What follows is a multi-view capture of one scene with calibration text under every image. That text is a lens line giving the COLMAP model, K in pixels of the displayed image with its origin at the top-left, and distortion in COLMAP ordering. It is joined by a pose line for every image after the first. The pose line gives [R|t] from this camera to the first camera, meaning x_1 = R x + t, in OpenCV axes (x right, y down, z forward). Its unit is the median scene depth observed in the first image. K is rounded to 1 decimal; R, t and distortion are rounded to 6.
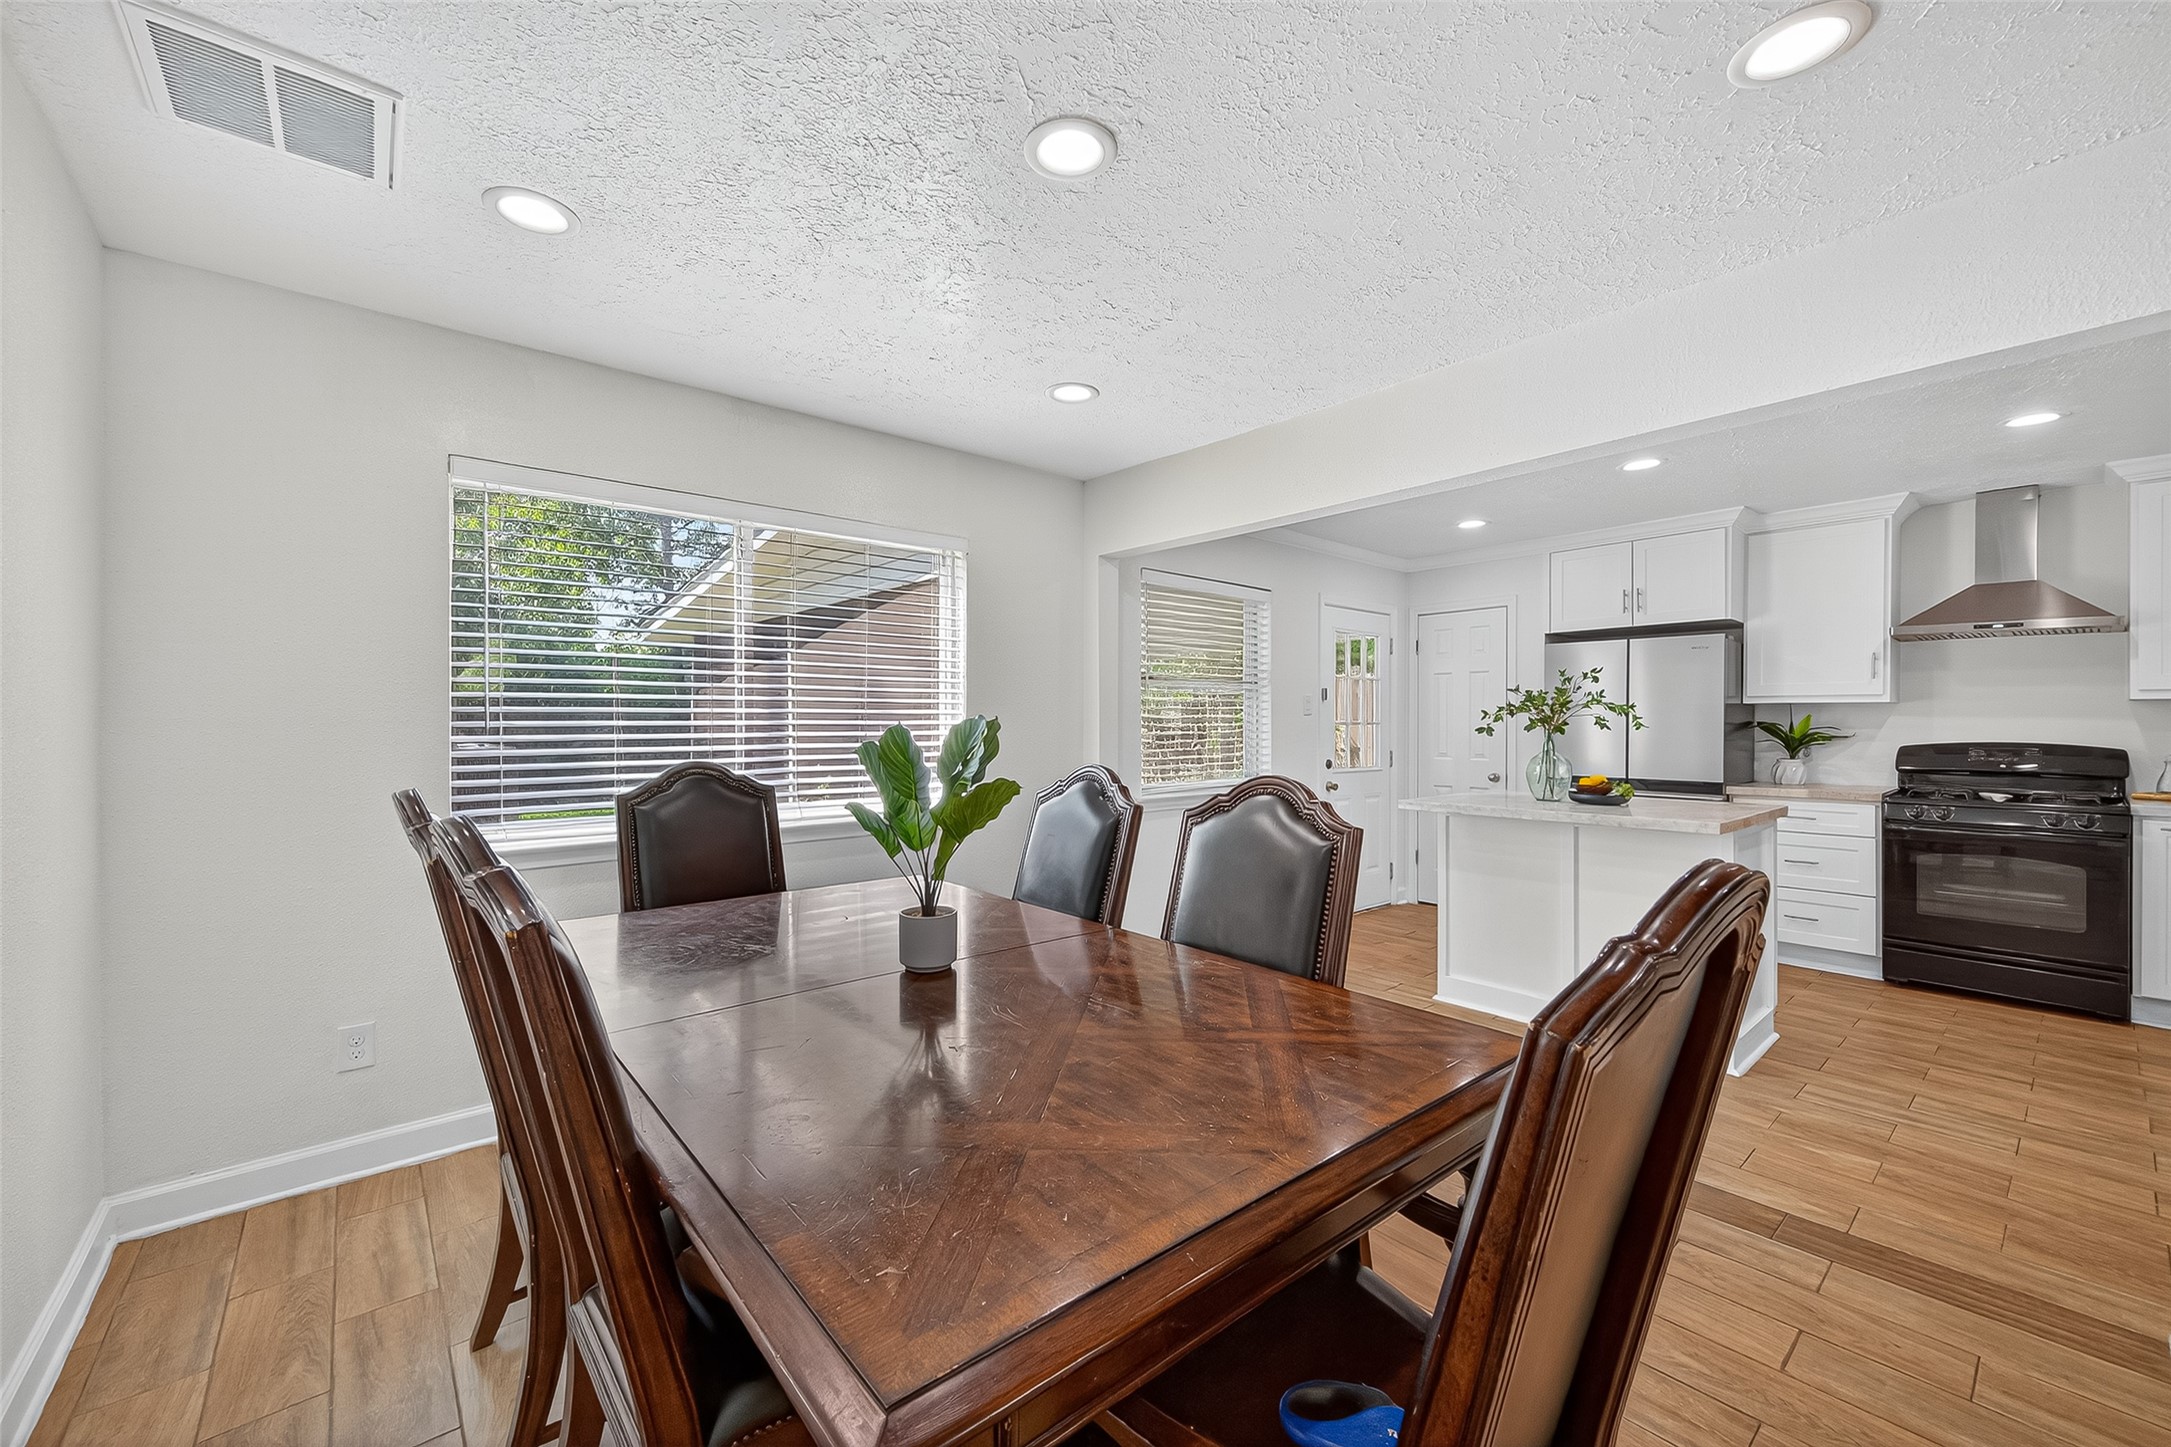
lens RADIAL K [[853.0, 0, 1082.9], [0, 853.0, 730.8], [0, 0, 1]] dist [0.003691, 0.000140]
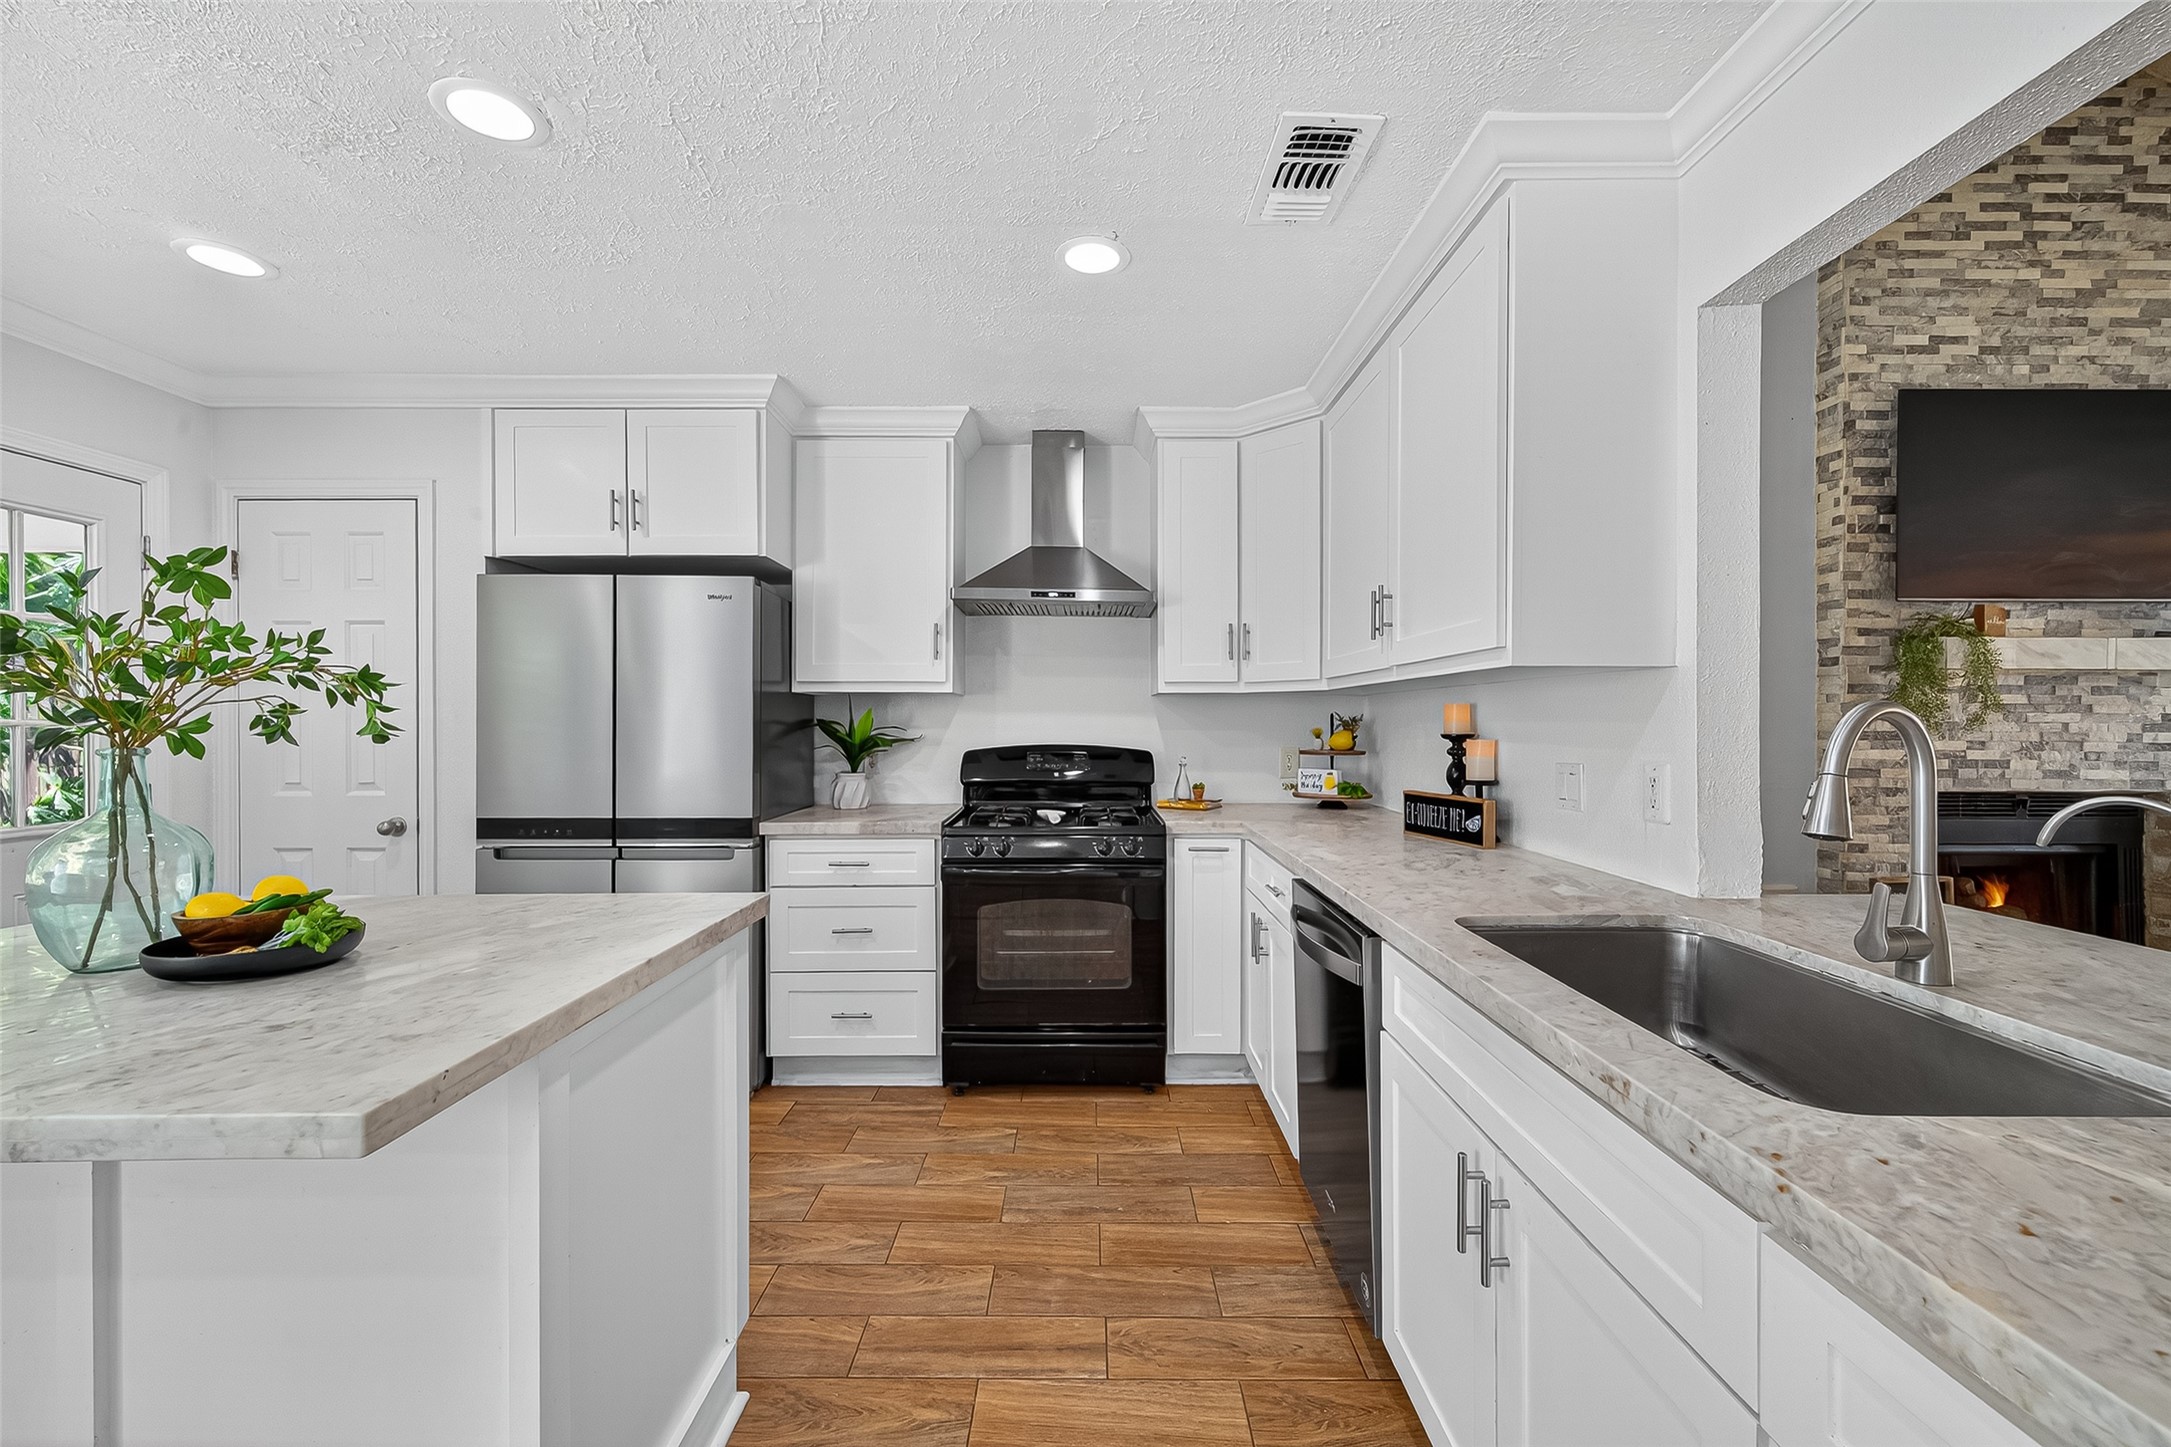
lens RADIAL K [[865.9, 0, 1080.1], [0, 865.9, 715.8], [0, 0, 1]] dist [0.002523, 0.000071]
pose [[0.649097, 0.002752, 0.760701, 0.448047], [0.008172, 0.999911, -0.010590, -0.004938], [-0.760662, 0.013090, 0.649016, 0.433609]]
